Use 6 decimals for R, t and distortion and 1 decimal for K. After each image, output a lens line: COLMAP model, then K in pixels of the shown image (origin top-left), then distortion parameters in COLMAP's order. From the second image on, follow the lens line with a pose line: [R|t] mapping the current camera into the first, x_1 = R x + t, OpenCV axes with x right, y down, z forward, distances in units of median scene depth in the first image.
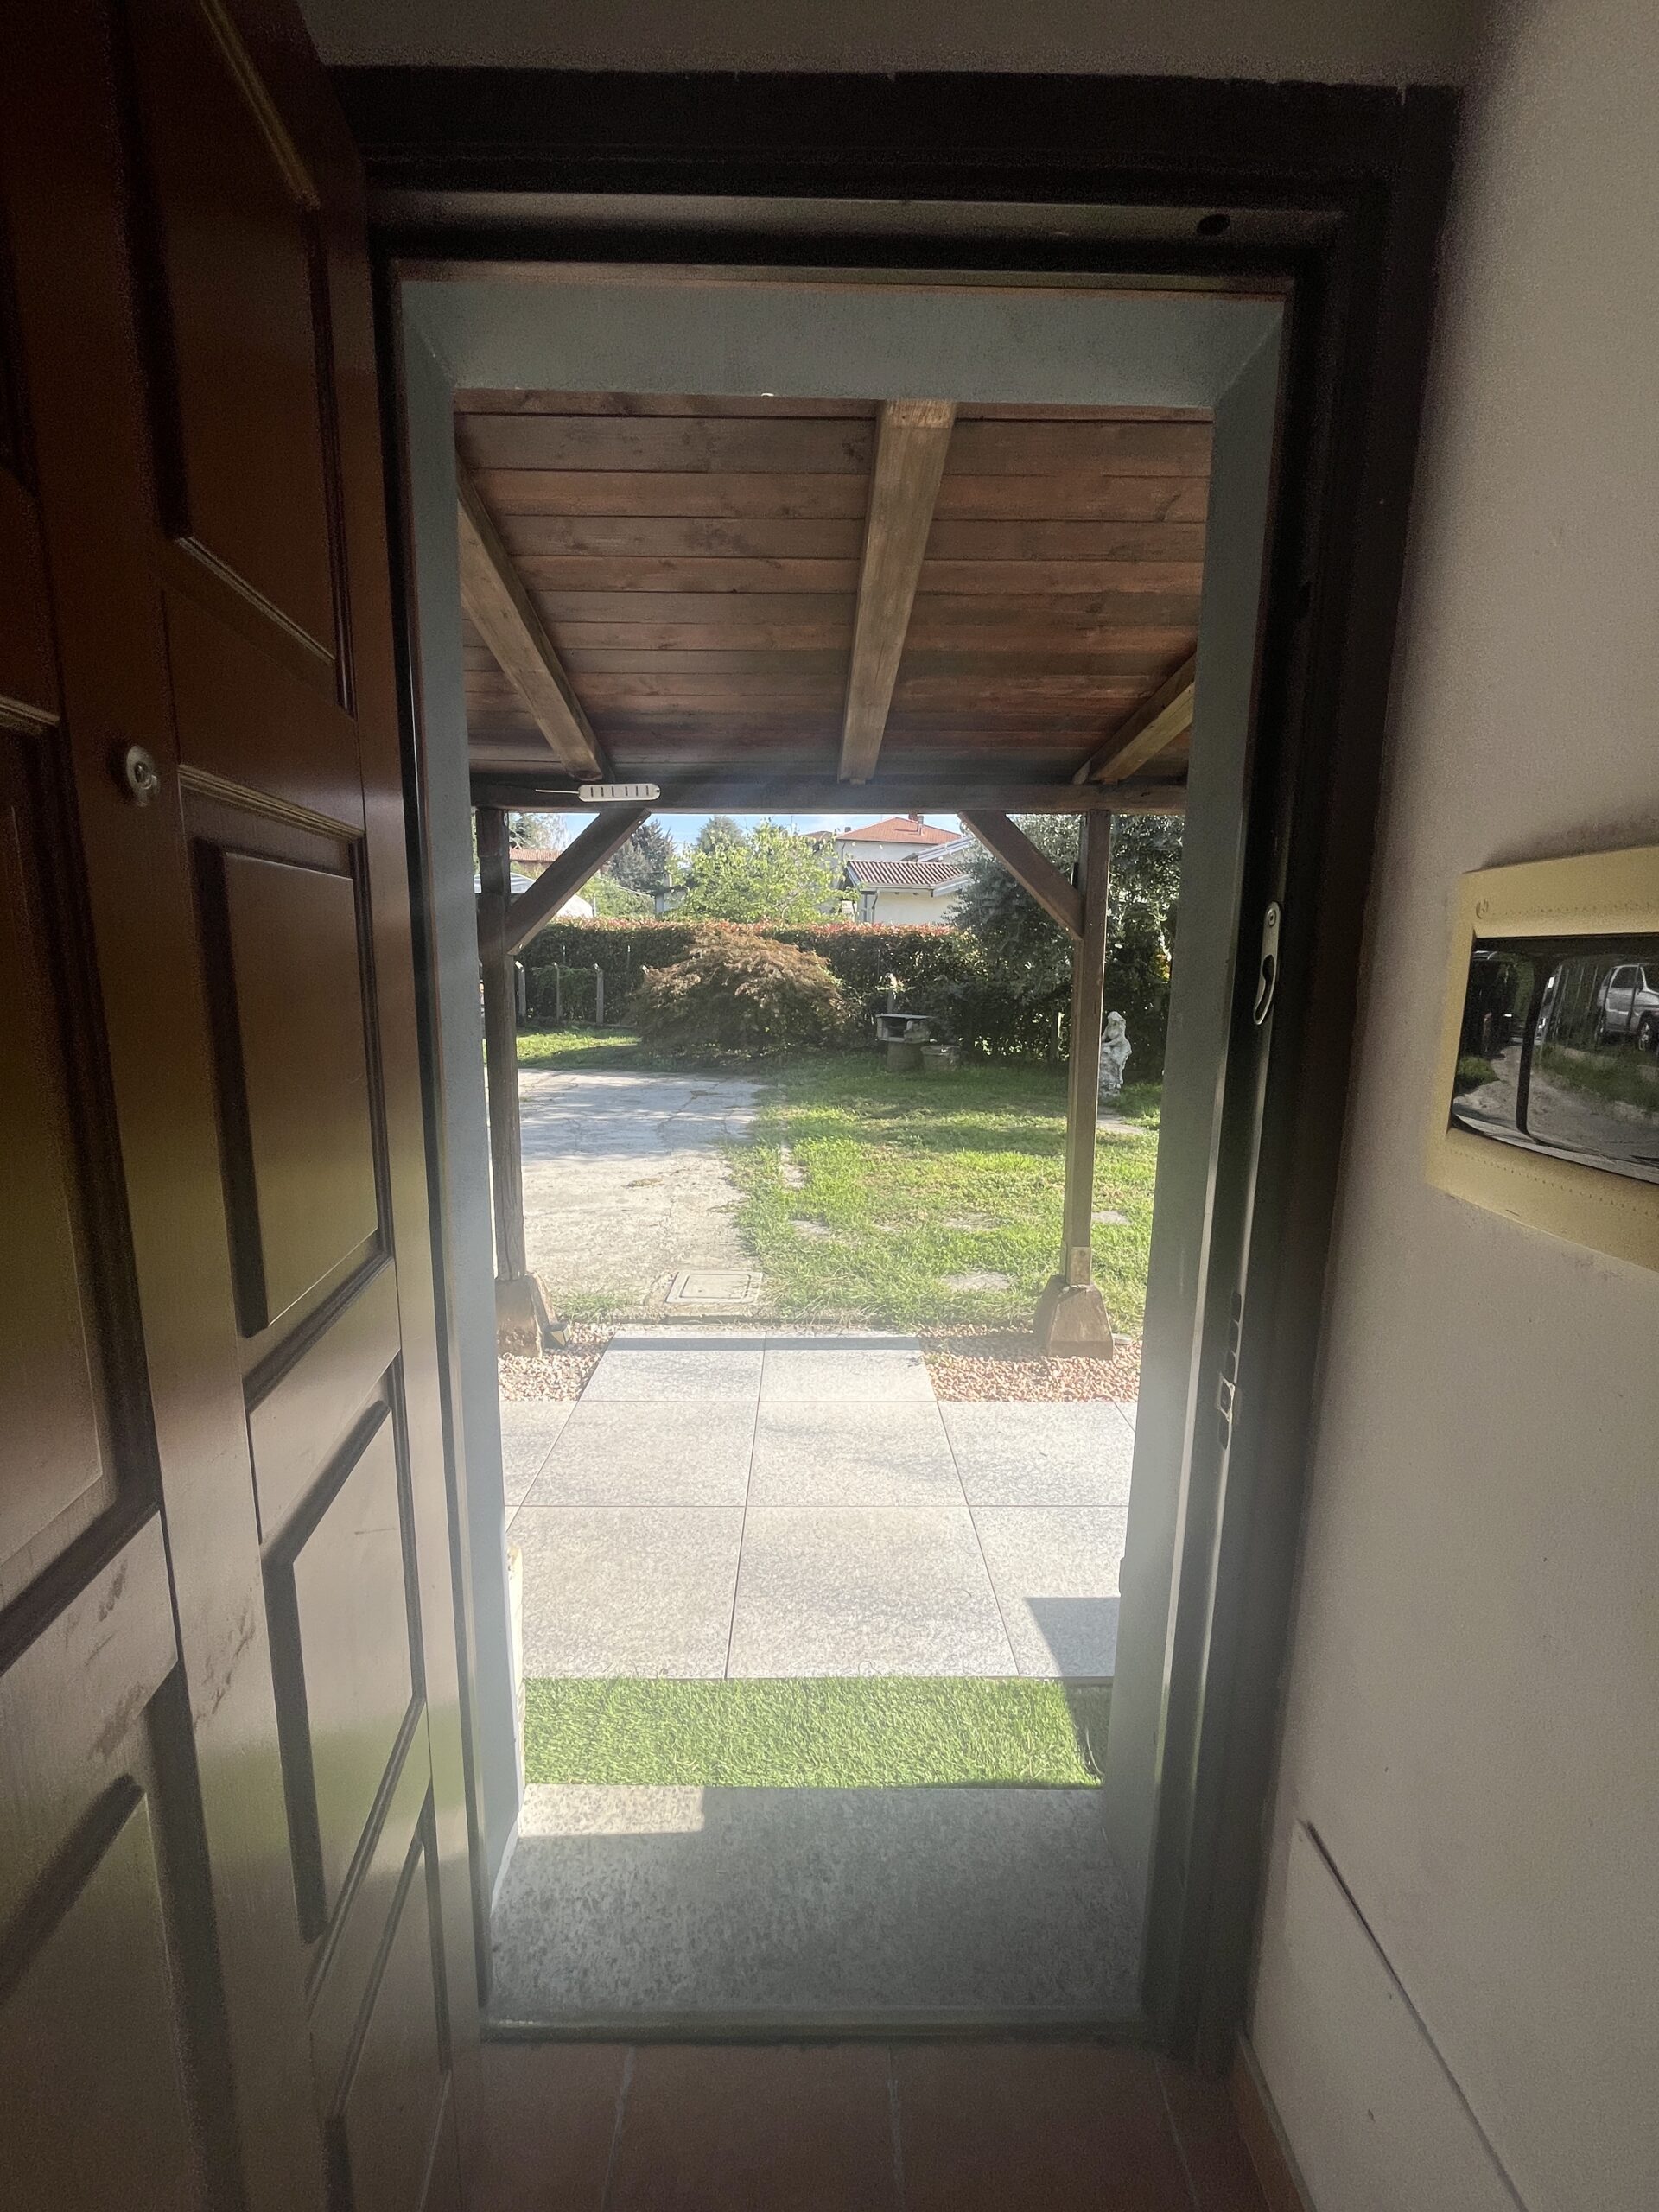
lens RADIAL K [[898.7, 0, 823.3], [0, 898.7, 1109.6], [0, 0, 1]] dist [-0.000300, -0.000715]
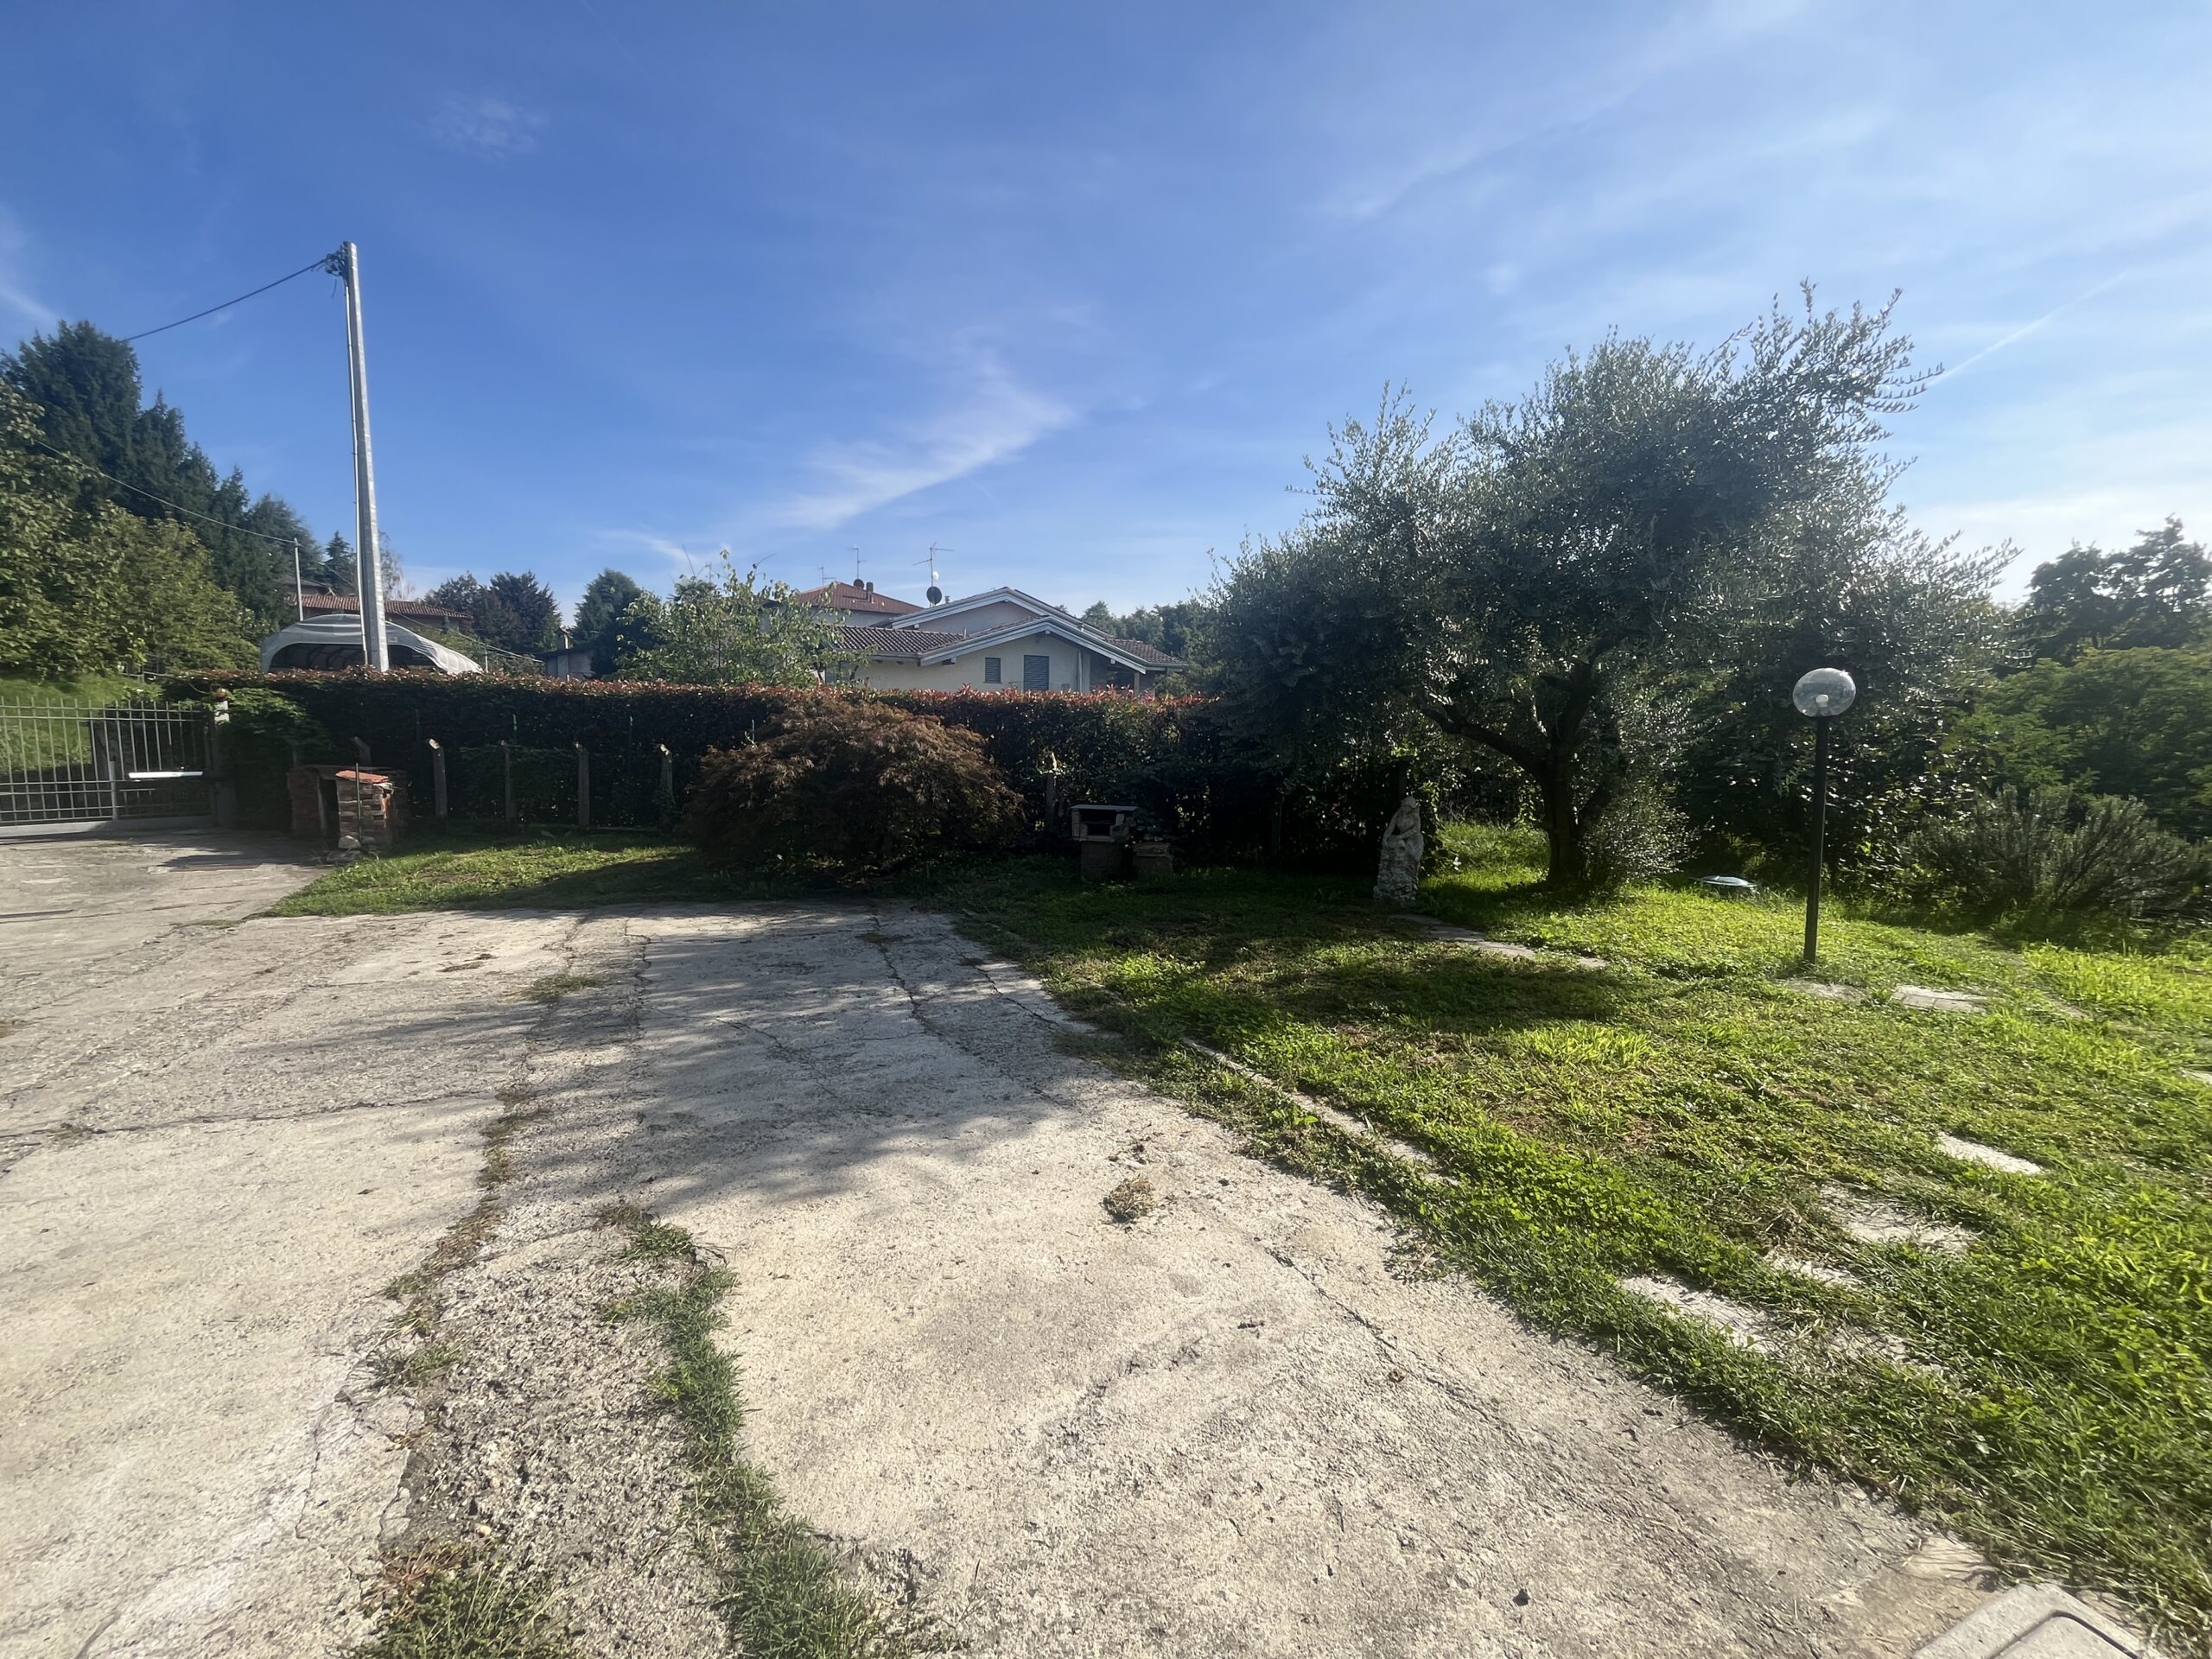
lens RADIAL K [[898.7, 0, 1107.5], [0, 898.7, 823.4], [0, 0, 1]] dist [-0.000300, -0.000715]
pose [[0.922015, -0.042273, 0.384840, -0.204195], [0.067253, 0.996397, -0.051678, -0.050335], [-0.381269, 0.073529, 0.921536, 0.288410]]
